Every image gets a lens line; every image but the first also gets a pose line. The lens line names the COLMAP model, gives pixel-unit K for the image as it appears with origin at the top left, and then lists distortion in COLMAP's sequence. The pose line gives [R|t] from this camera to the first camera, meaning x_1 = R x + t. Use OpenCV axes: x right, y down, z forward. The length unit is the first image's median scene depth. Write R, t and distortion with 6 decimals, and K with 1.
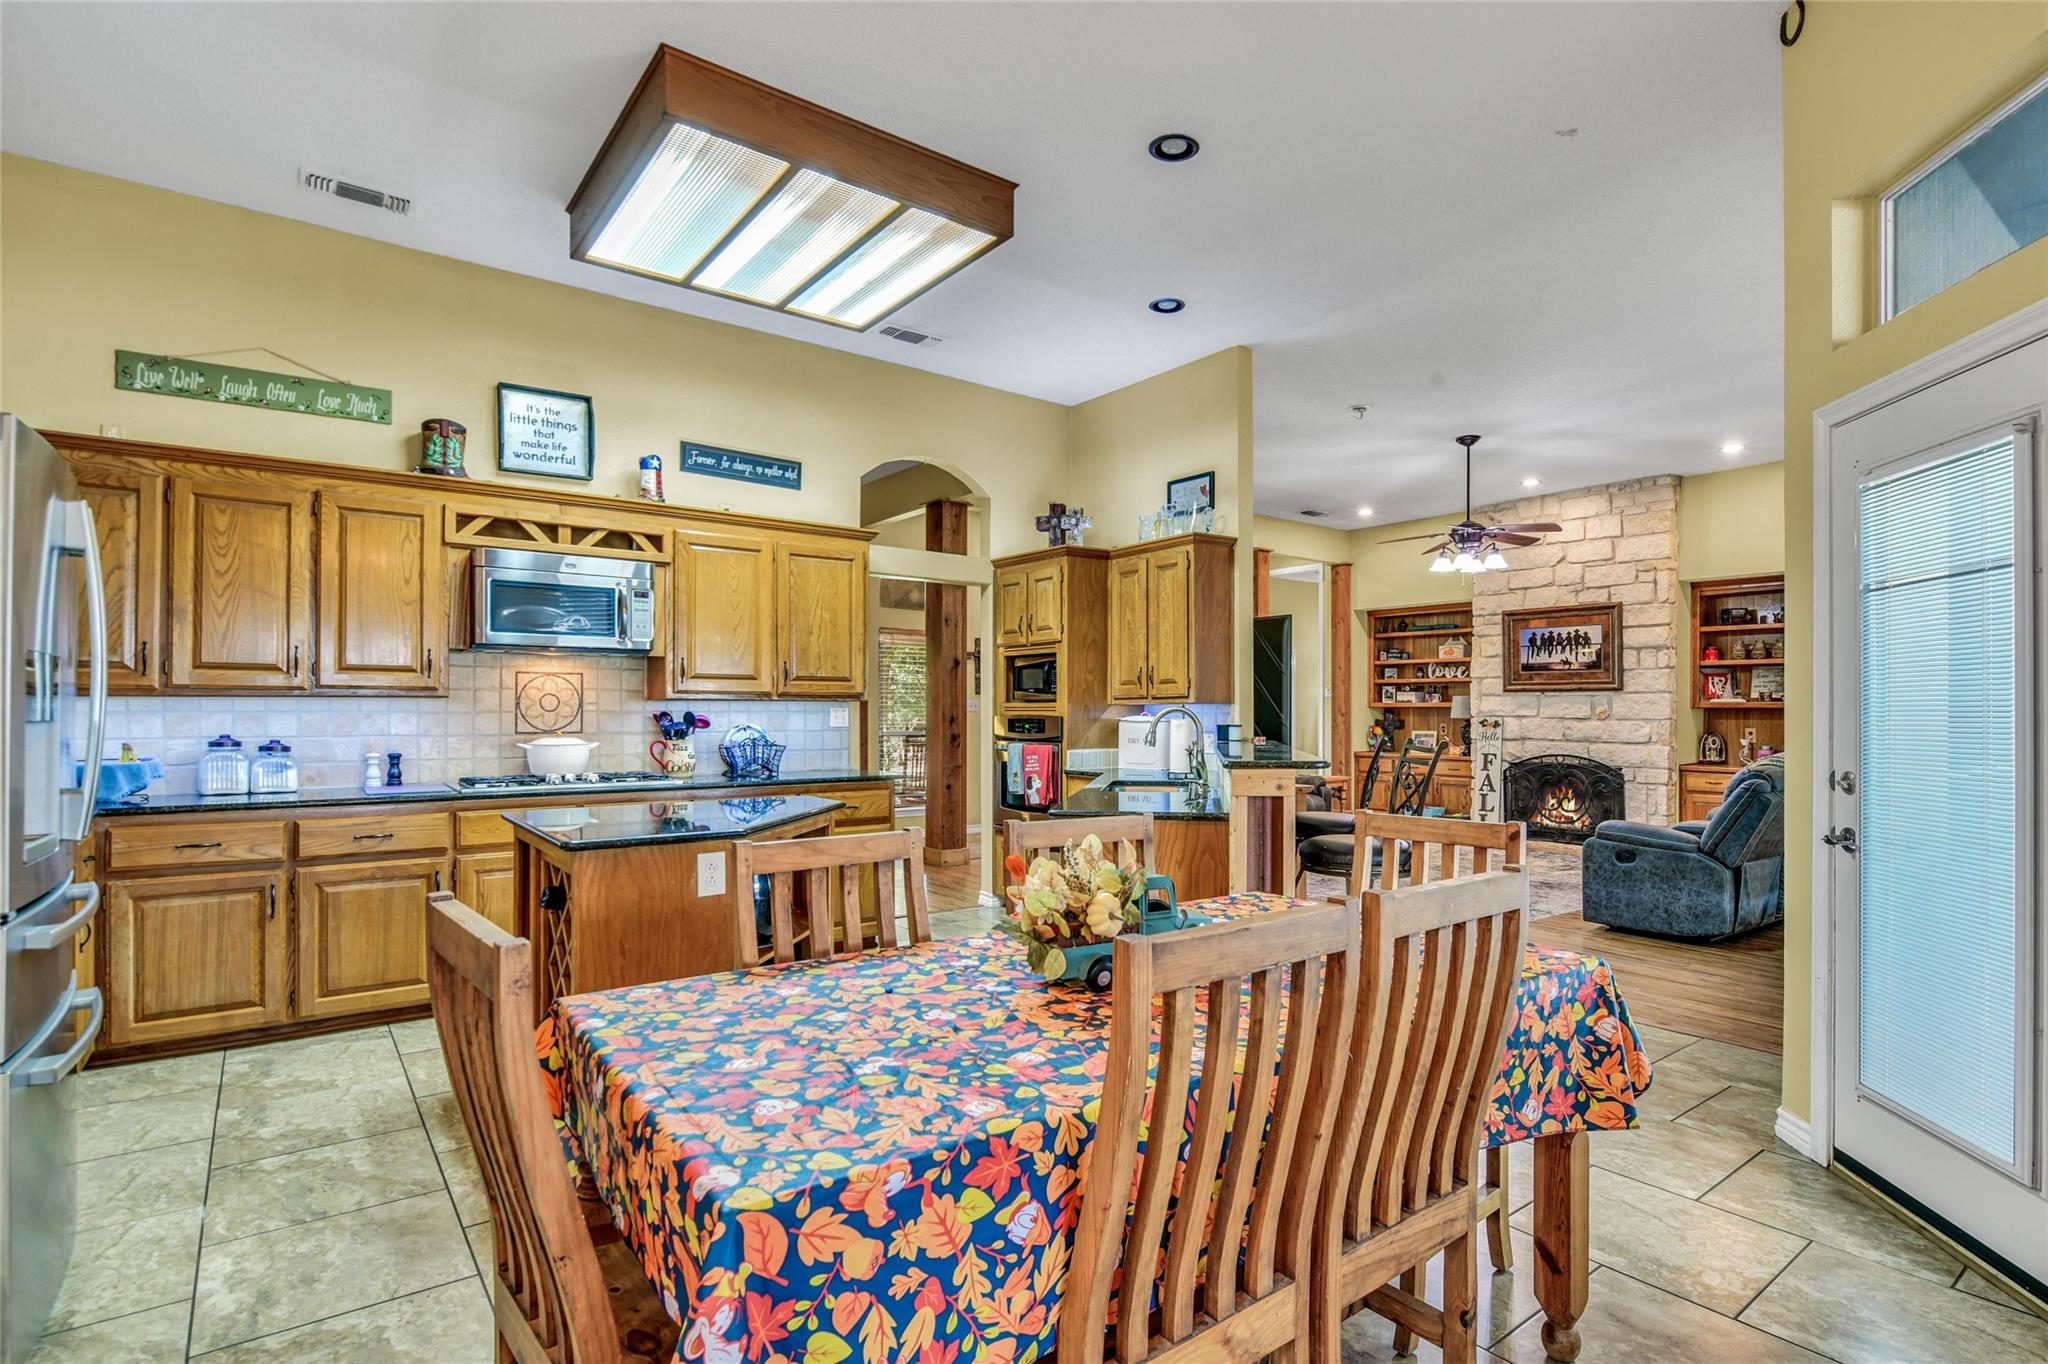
lens RADIAL K [[1011.0, 0, 1049.1], [0, 1011.0, 708.9], [0, 0, 1]] dist [0.002889, -0.004676]
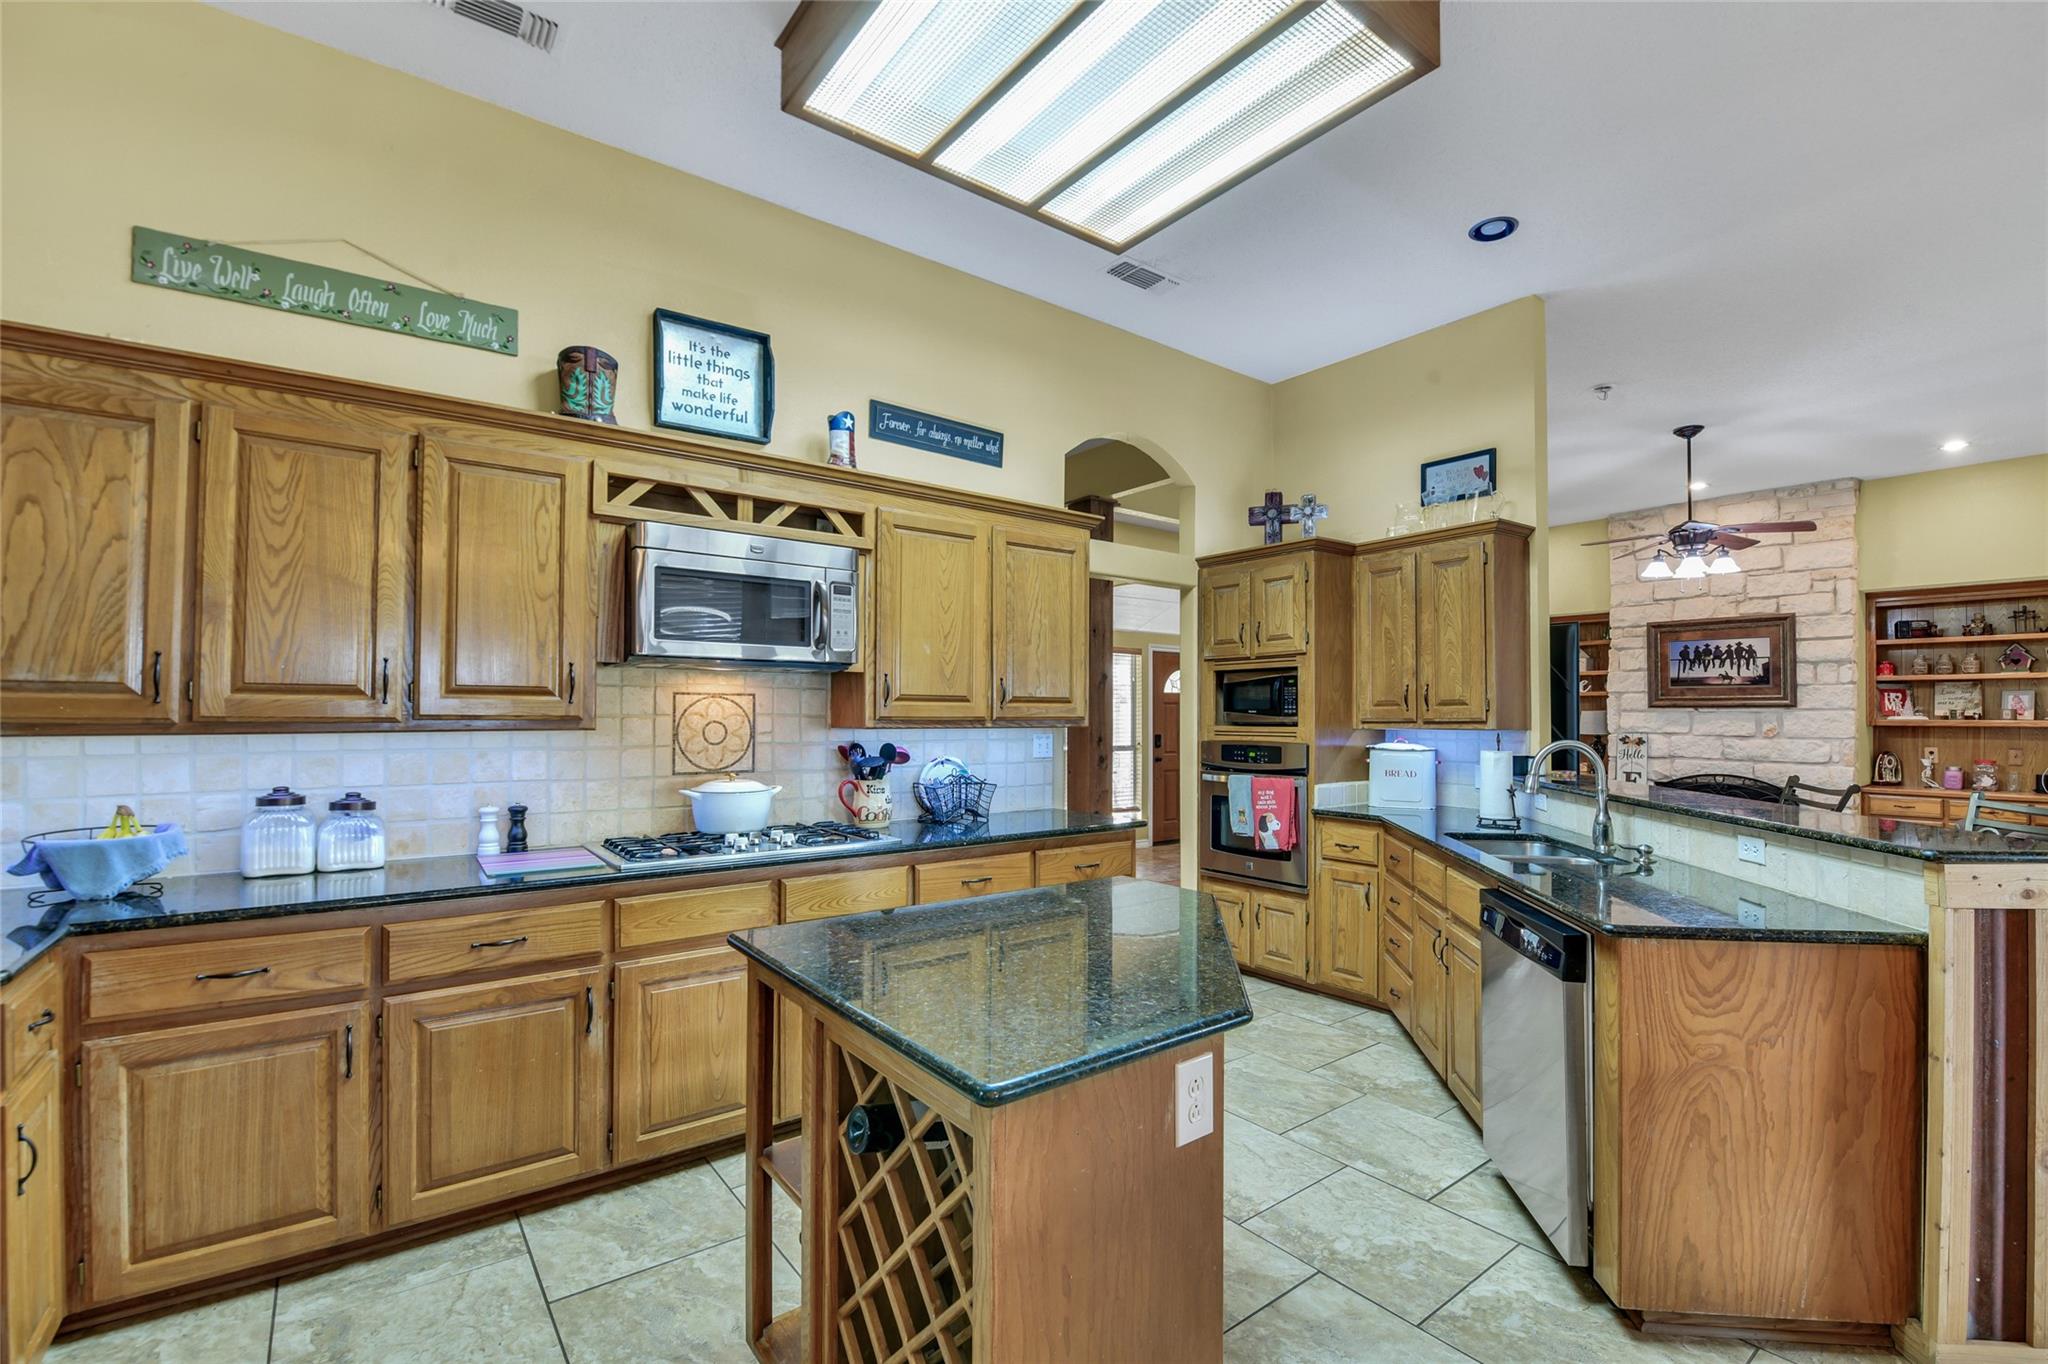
lens RADIAL K [[896.0, 0, 1047.4], [0, 896.0, 703.0], [0, 0, 1]] dist [-0.006164, -0.005620]
pose [[0.999963, 0.001147, 0.008533, -0.222949], [-0.001046, 0.999929, -0.011850, -0.018682], [-0.008546, 0.011841, 0.999893, 0.290558]]
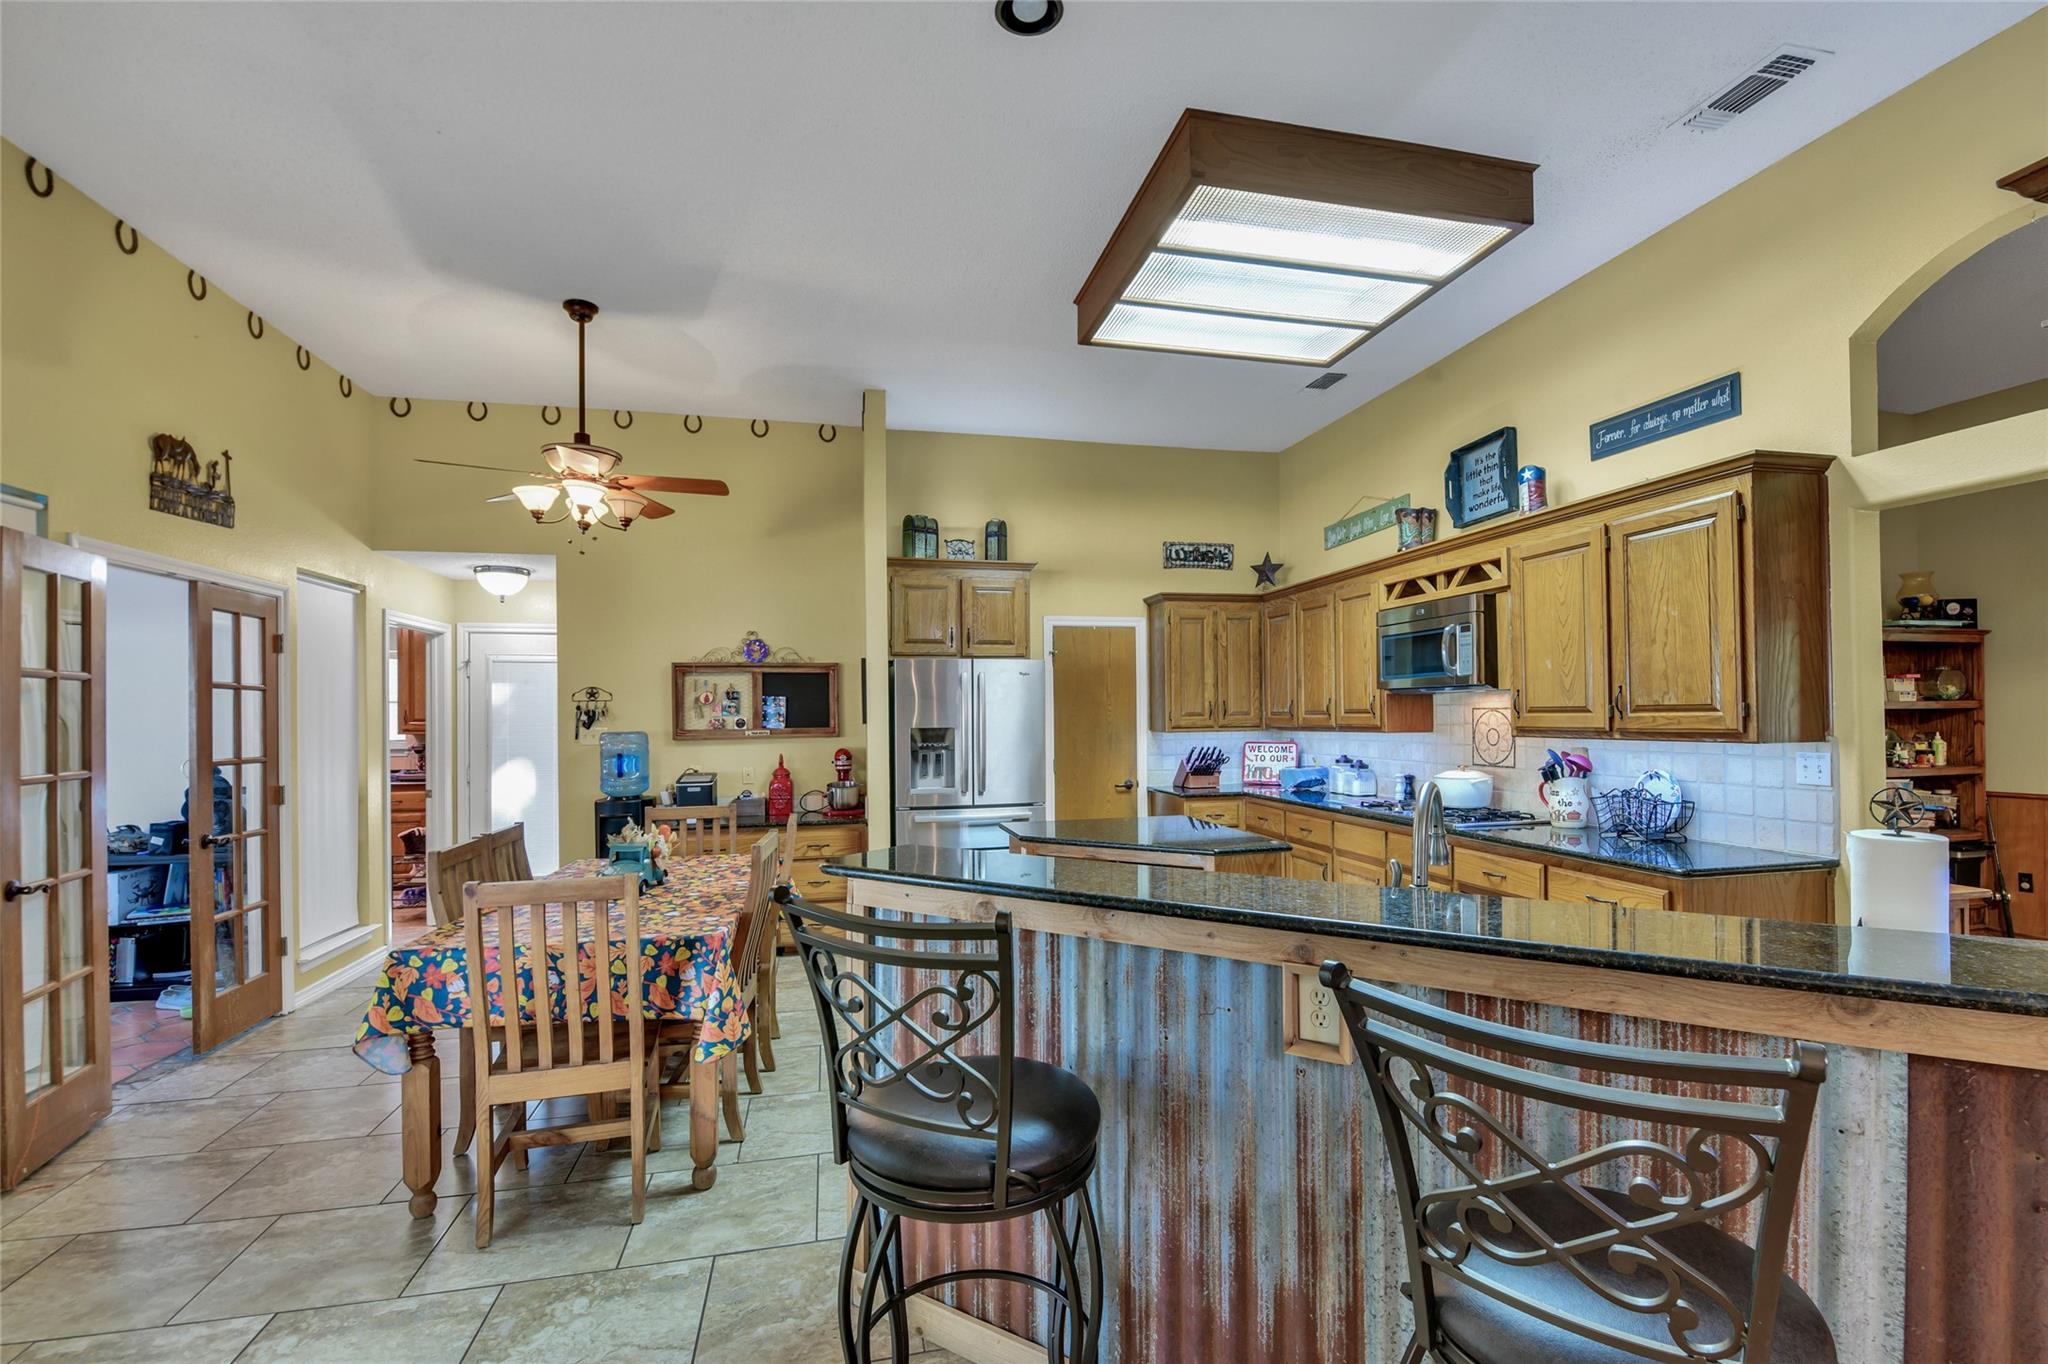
lens RADIAL K [[896.0, 0, 1041.7], [0, 896.0, 709.8], [0, 0, 1]] dist [-0.006164, -0.005620]
pose [[-0.412450, -0.003479, -0.910974, 0.475134], [0.012608, 0.999875, -0.009527, -0.027773], [0.910893, -0.015415, -0.412355, 0.854176]]
